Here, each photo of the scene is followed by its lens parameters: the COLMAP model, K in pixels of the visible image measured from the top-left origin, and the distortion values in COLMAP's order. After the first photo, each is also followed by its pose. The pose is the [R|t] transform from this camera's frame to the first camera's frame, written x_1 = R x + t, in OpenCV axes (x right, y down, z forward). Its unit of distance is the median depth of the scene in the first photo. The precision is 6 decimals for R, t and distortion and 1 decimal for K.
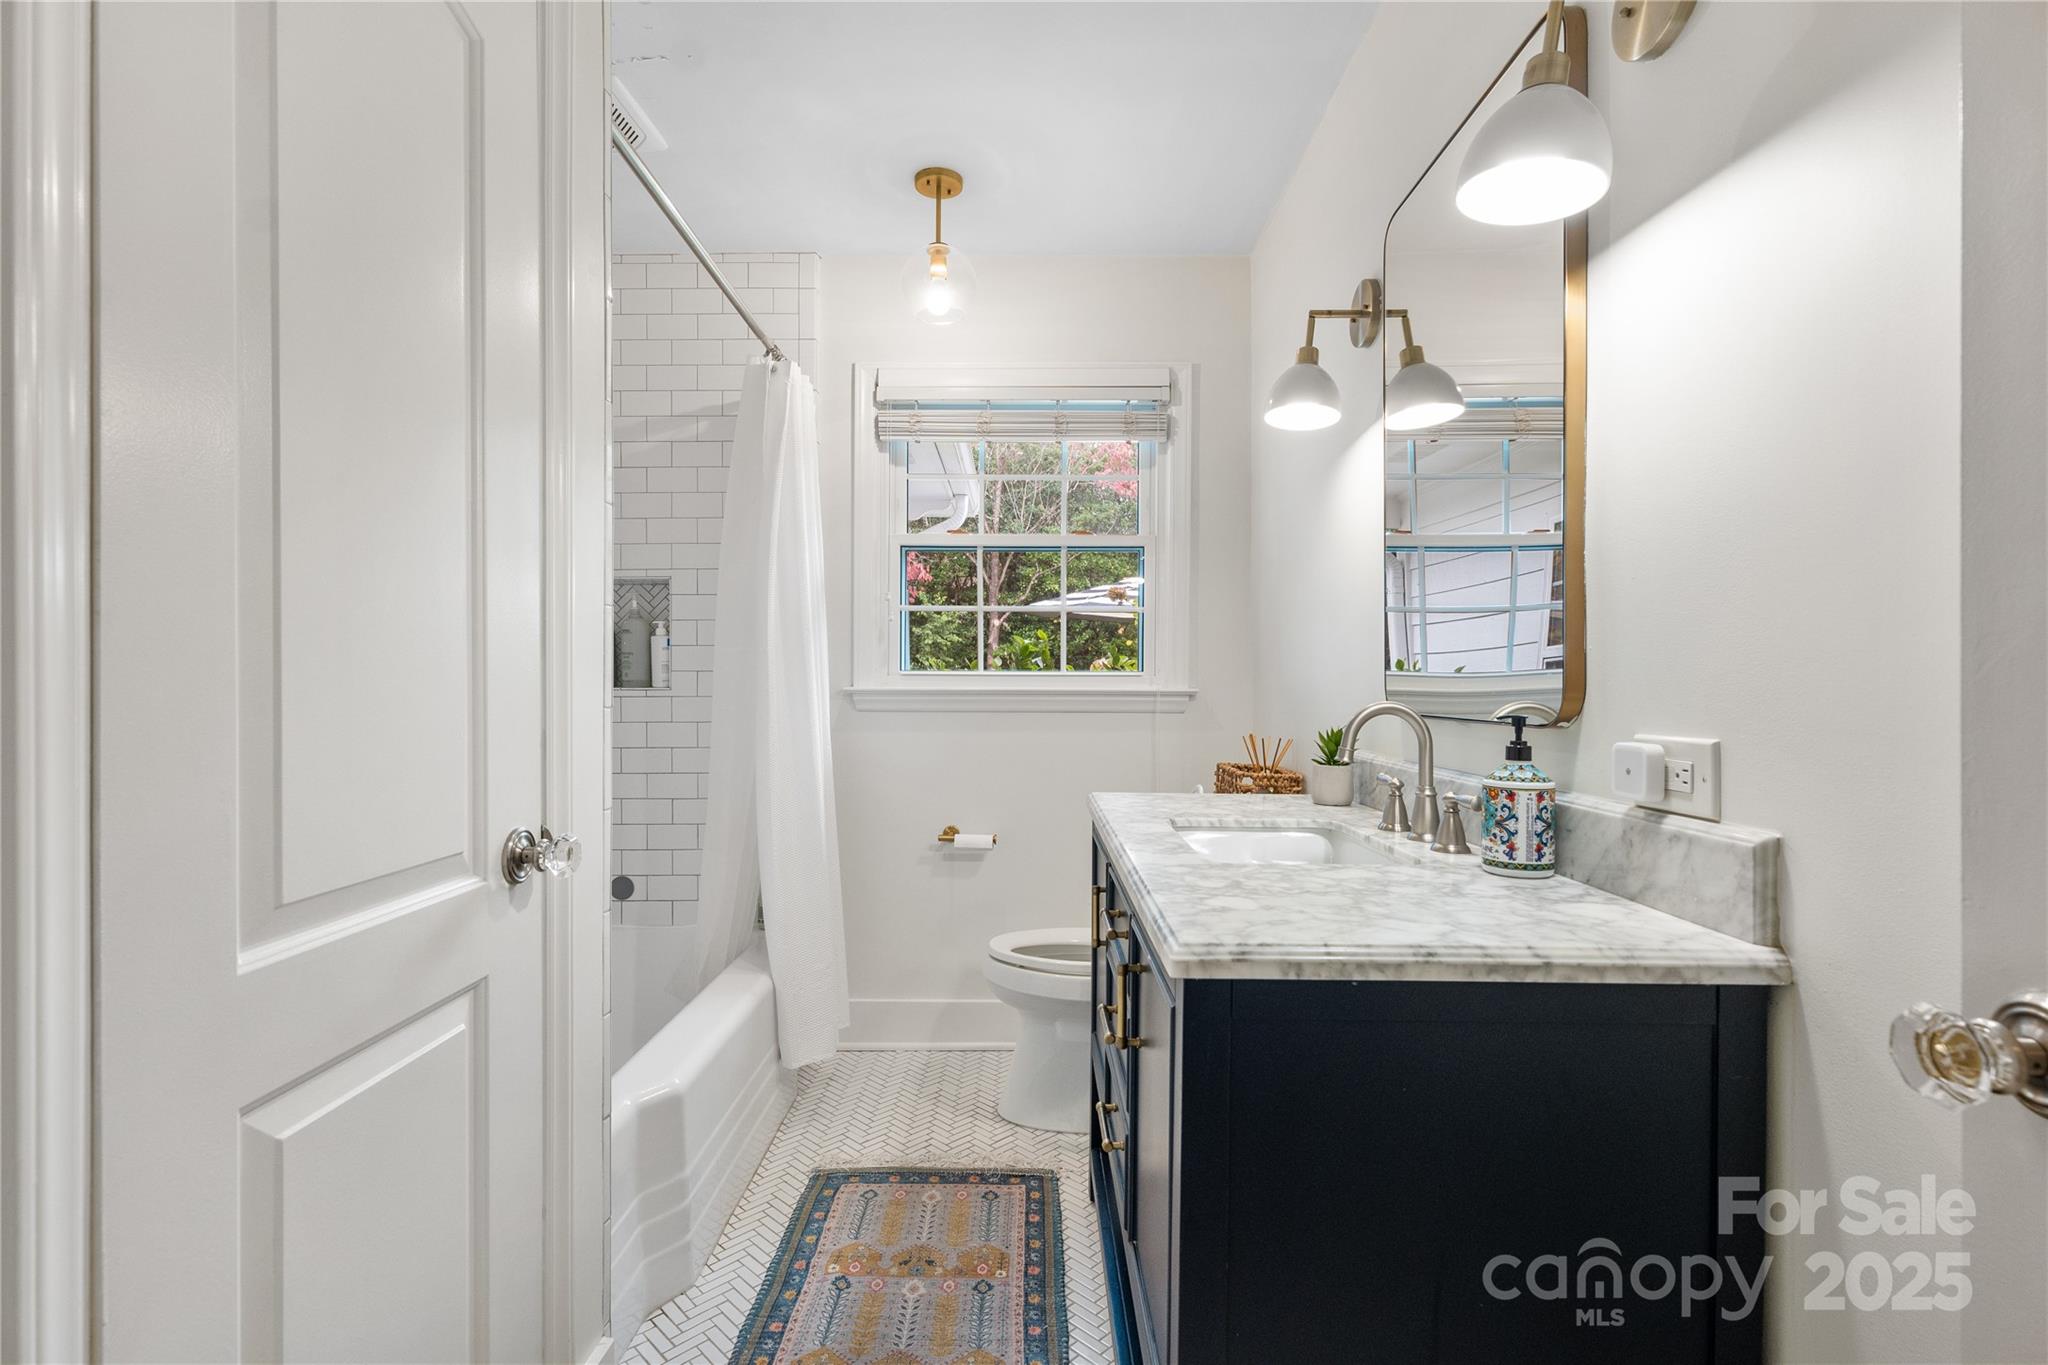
lens RADIAL K [[965.1, 0, 1024.5], [0, 965.1, 689.7], [0, 0, 1]] dist [0.010902, -0.002929]
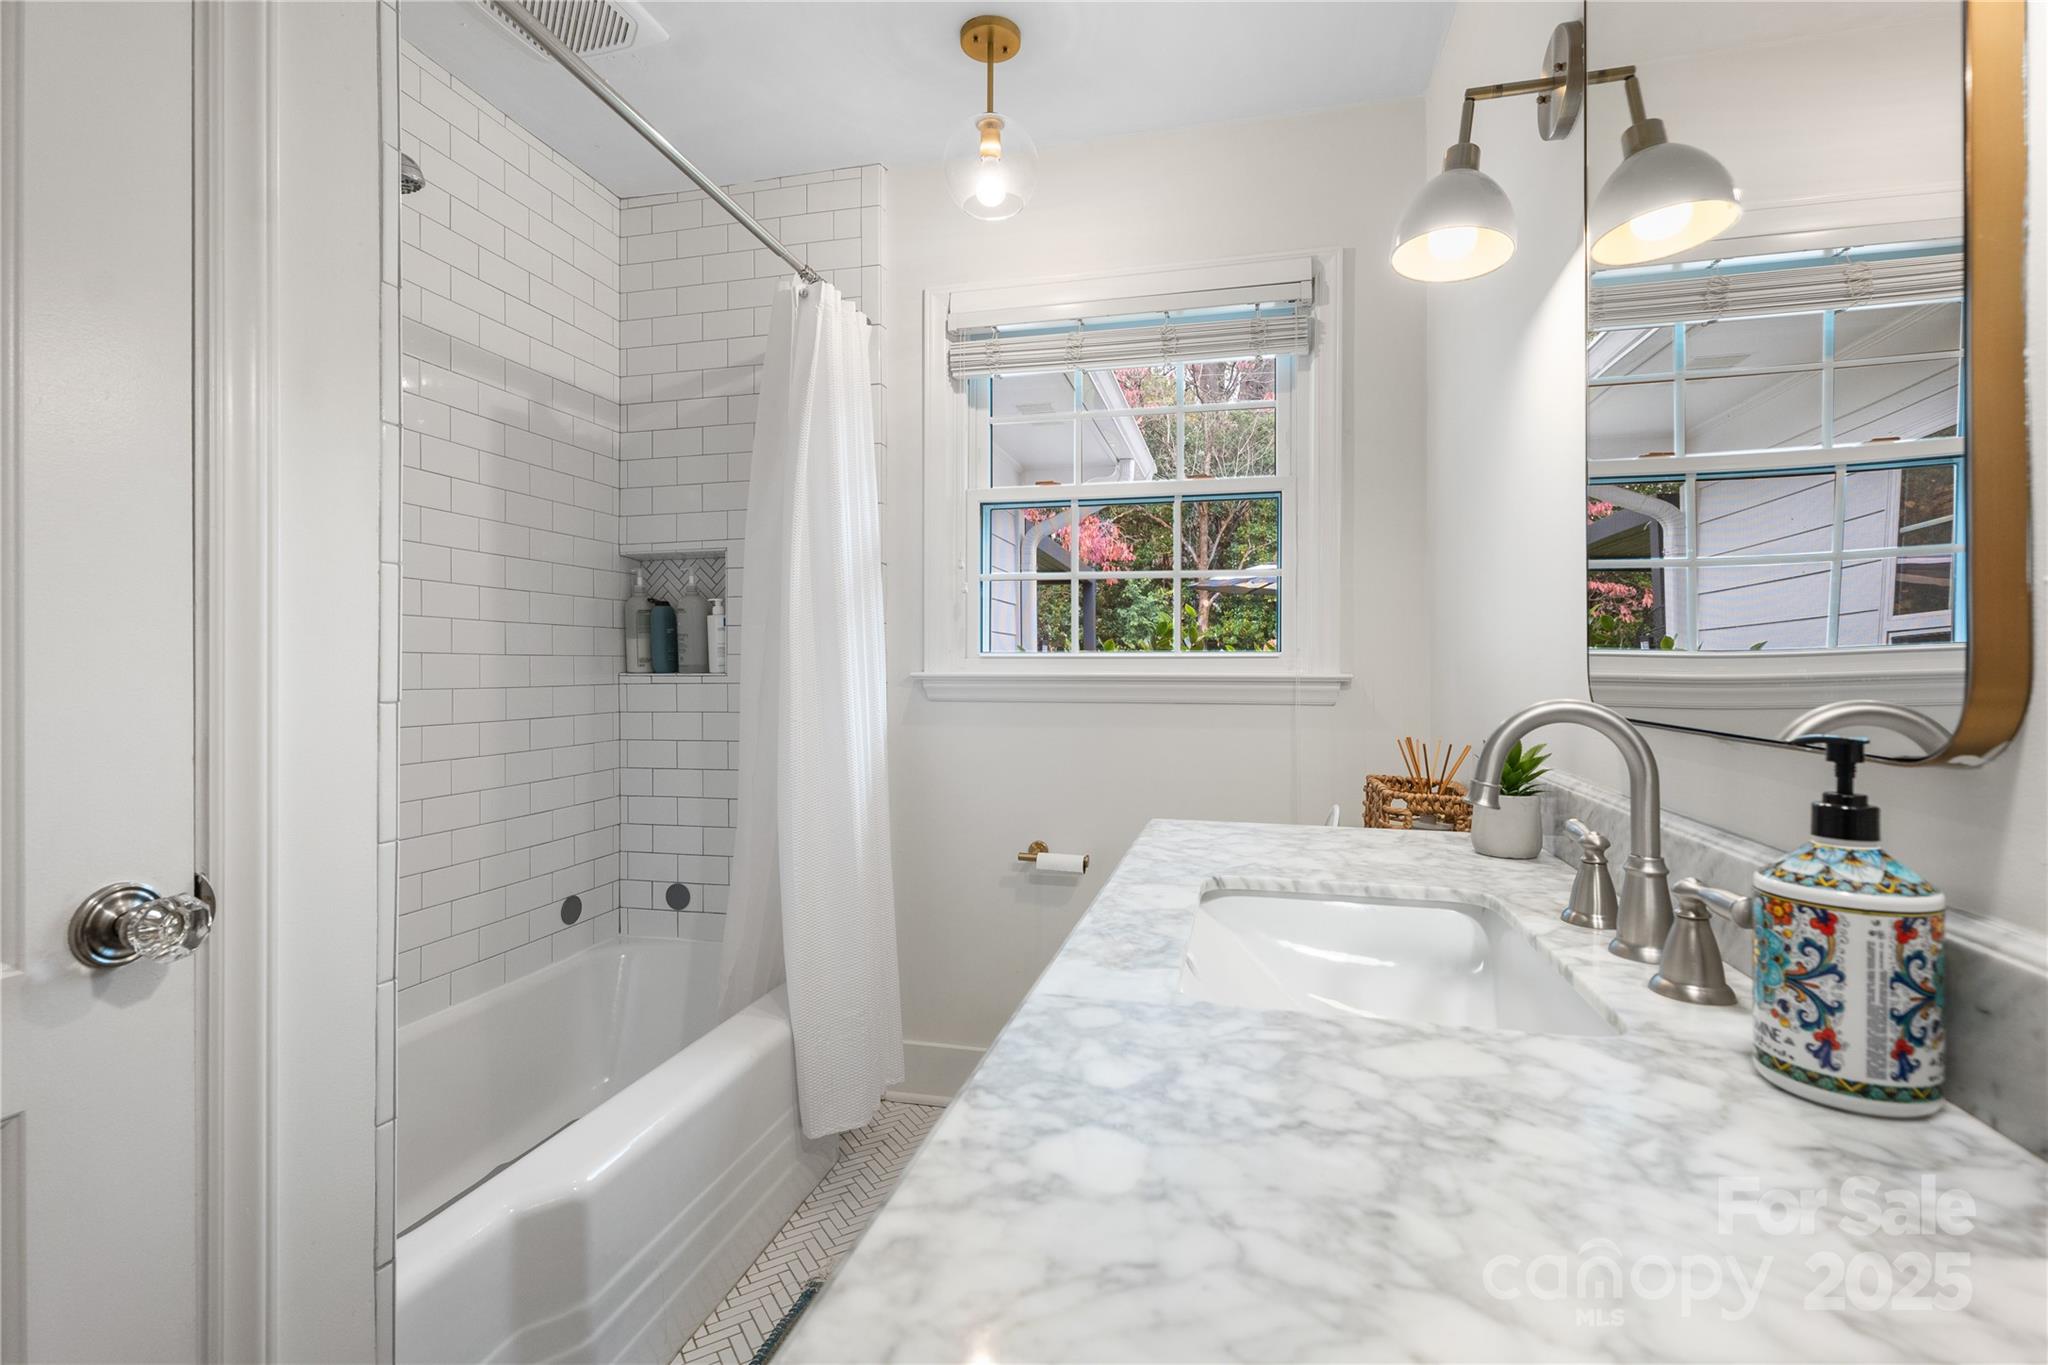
lens RADIAL K [[965.1, 0, 1021.4], [0, 965.1, 669.5], [0, 0, 1]] dist [0.010902, -0.002929]
pose [[0.972640, -0.002147, -0.232307, 0.120351], [0.001206, 0.999990, -0.004194, -0.001757], [0.232314, 0.003799, 0.972634, 0.233418]]
